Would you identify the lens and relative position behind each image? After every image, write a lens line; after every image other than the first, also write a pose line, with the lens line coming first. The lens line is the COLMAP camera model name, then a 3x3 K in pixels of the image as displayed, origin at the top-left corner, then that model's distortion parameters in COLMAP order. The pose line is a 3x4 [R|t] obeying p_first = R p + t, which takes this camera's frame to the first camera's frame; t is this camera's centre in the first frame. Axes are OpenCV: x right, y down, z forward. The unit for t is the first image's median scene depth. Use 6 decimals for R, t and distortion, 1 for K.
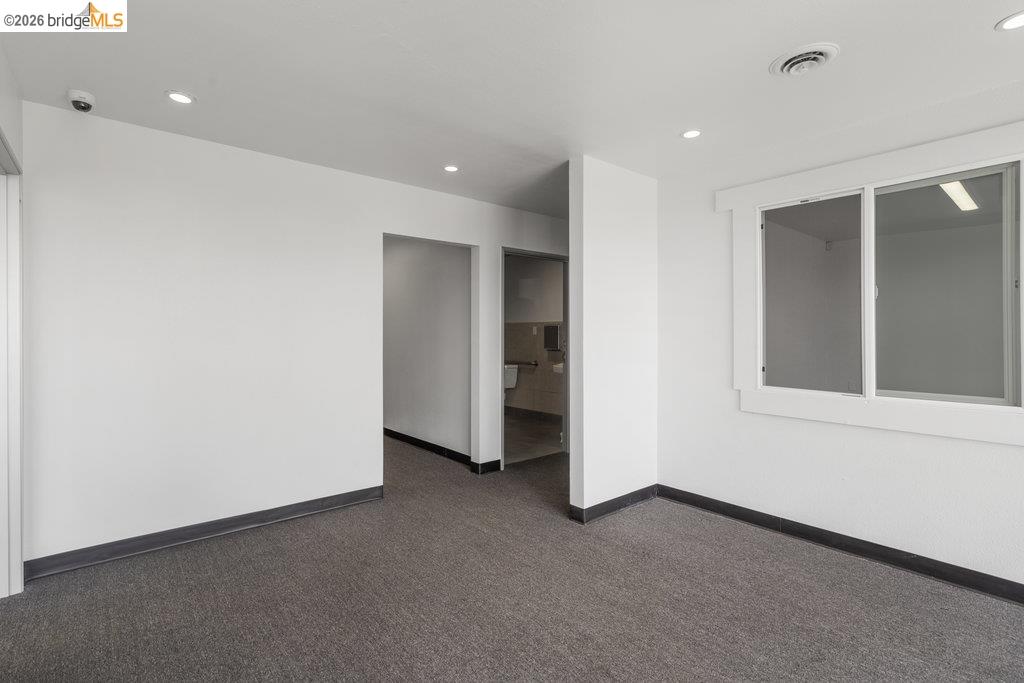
lens RADIAL K [[477.9, 0, 506.5], [0, 477.9, 335.5], [0, 0, 1]] dist [-0.001293, -0.000301]
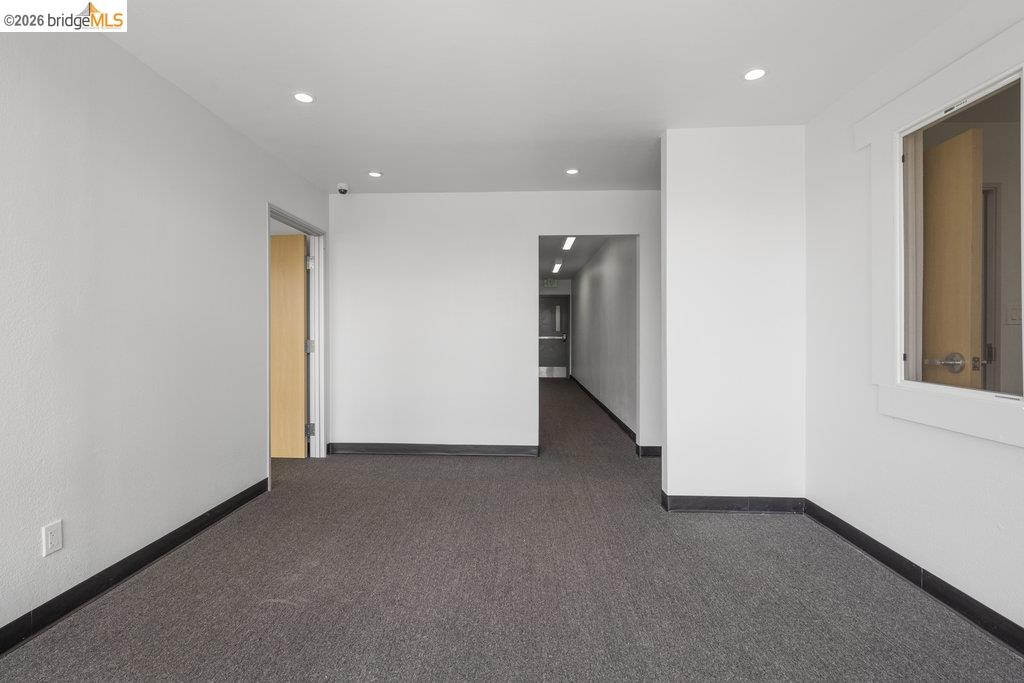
lens RADIAL K [[477.9, 0, 506.5], [0, 477.9, 335.5], [0, 0, 1]] dist [-0.001293, -0.000301]
pose [[0.740458, 0.003617, -0.672093, 0.574998], [-0.001392, 0.999992, 0.003848, 0.036535], [0.672101, -0.001914, 0.740457, 0.066677]]
